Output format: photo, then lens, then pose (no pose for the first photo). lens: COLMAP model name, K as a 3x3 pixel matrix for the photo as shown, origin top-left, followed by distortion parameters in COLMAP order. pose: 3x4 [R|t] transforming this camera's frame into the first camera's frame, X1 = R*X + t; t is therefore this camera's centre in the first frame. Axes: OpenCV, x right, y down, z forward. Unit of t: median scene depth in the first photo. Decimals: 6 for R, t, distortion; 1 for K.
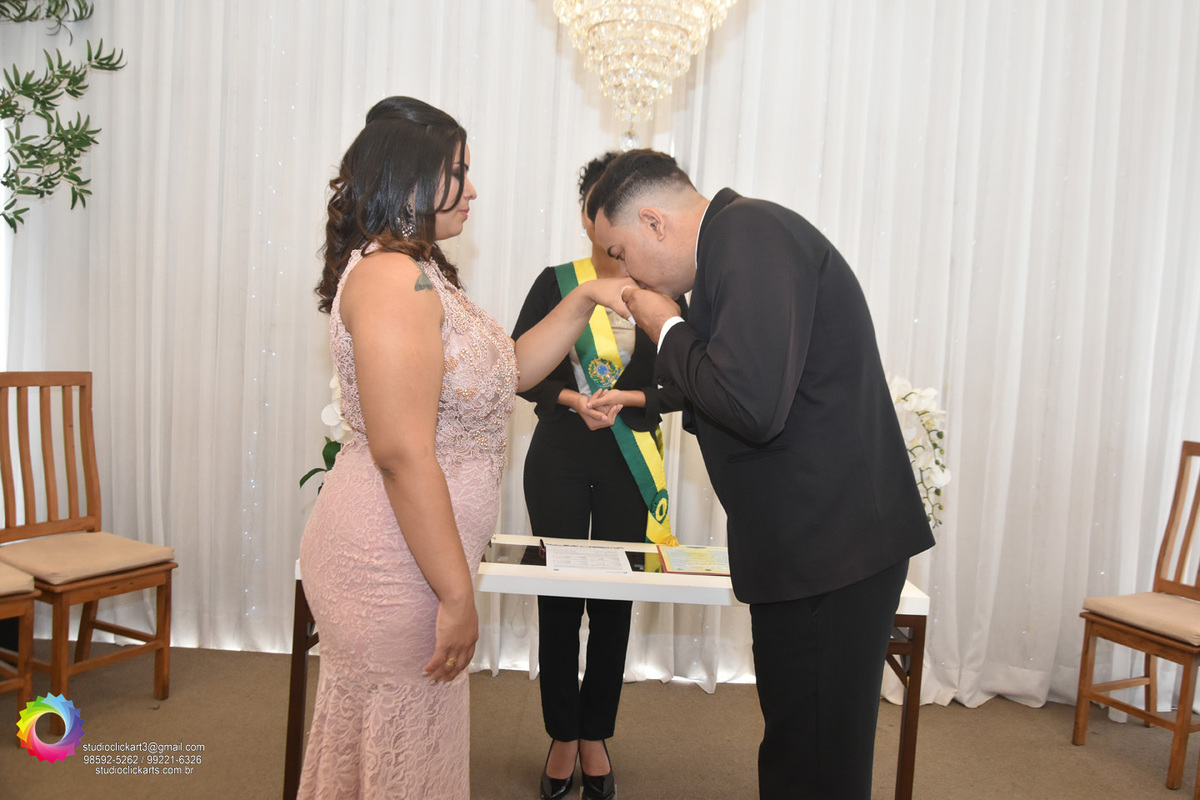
lens RADIAL K [[979.7, 0, 624.9], [0, 979.7, 389.5], [0, 0, 1]] dist [0.009553, -0.004750]
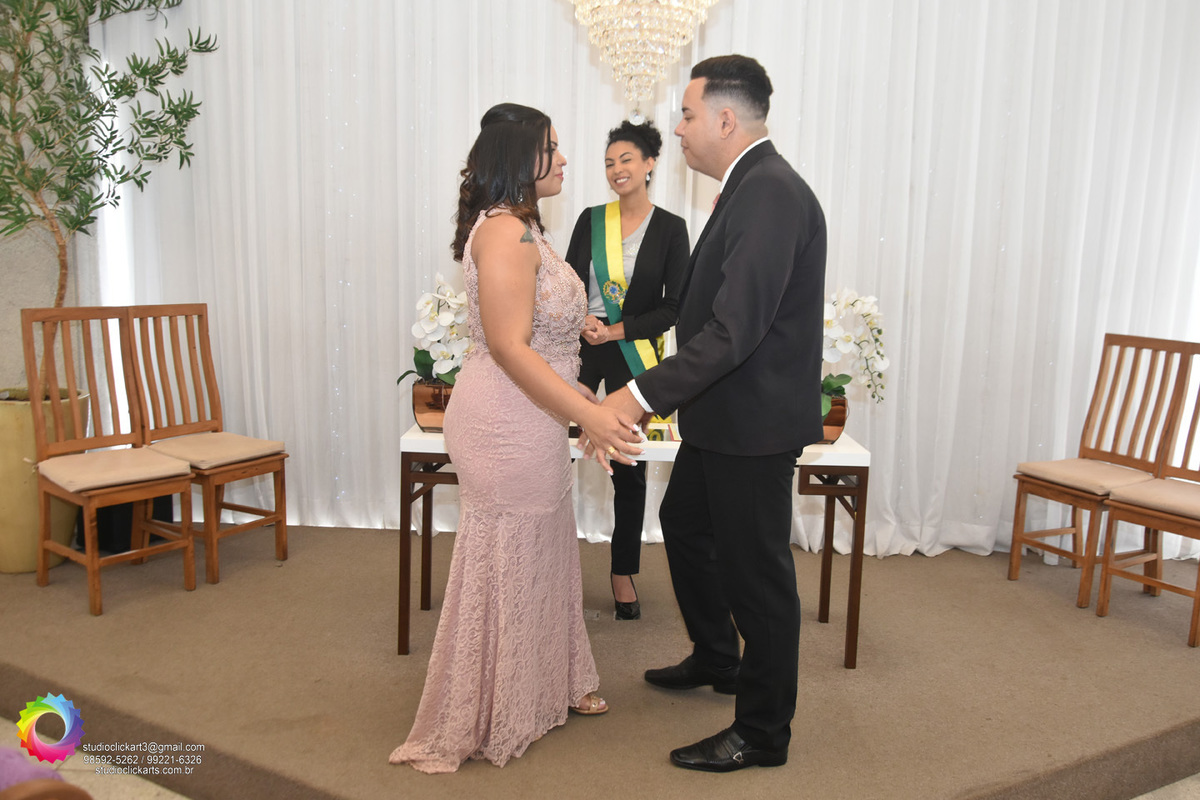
lens RADIAL K [[979.7, 0, 624.9], [0, 979.7, 389.5], [0, 0, 1]] dist [0.009553, -0.004750]
pose [[0.999372, -0.028655, -0.020837, 0.003932], [0.030326, 0.995930, 0.084877, 0.001261], [0.018320, -0.085455, 0.996174, -0.229187]]
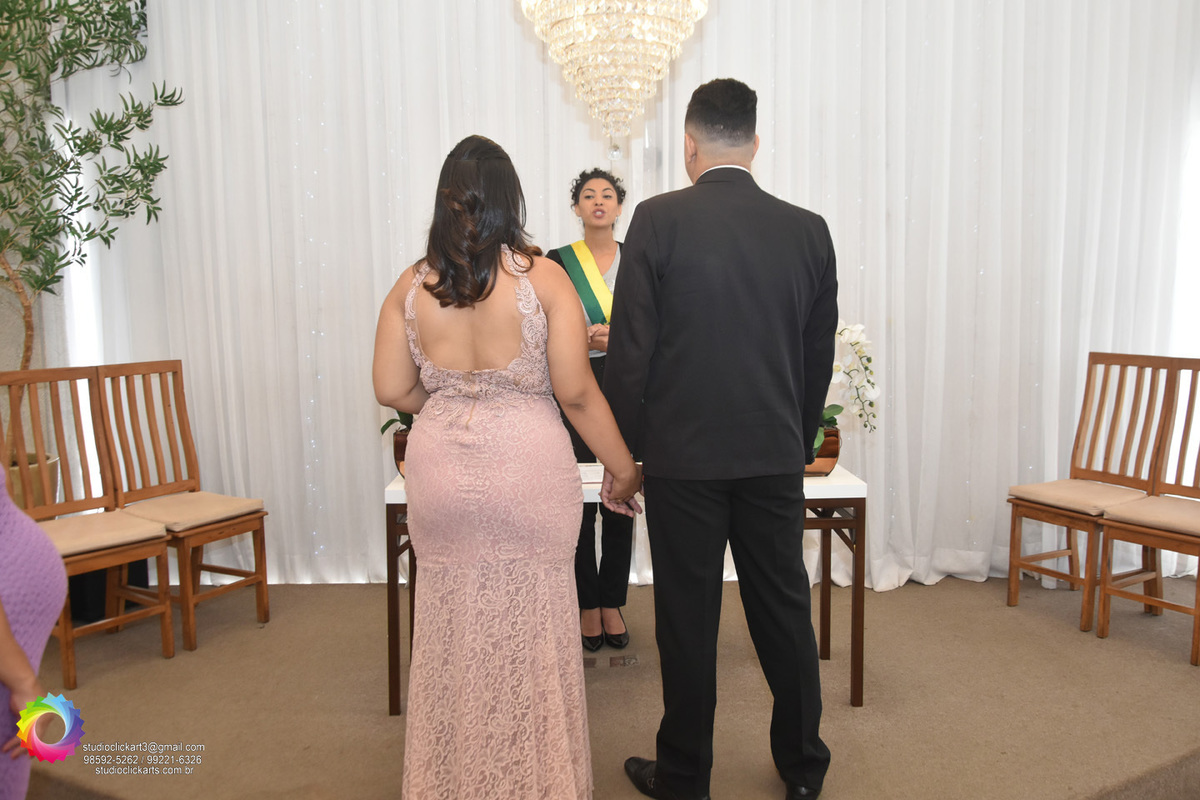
lens RADIAL K [[979.7, 0, 624.9], [0, 979.7, 389.5], [0, 0, 1]] dist [0.009553, -0.004750]
pose [[0.997429, -0.071482, 0.005154, -0.007167], [0.071167, 0.996380, 0.046498, 0.001602], [-0.008459, -0.046012, 0.998905, -0.209234]]
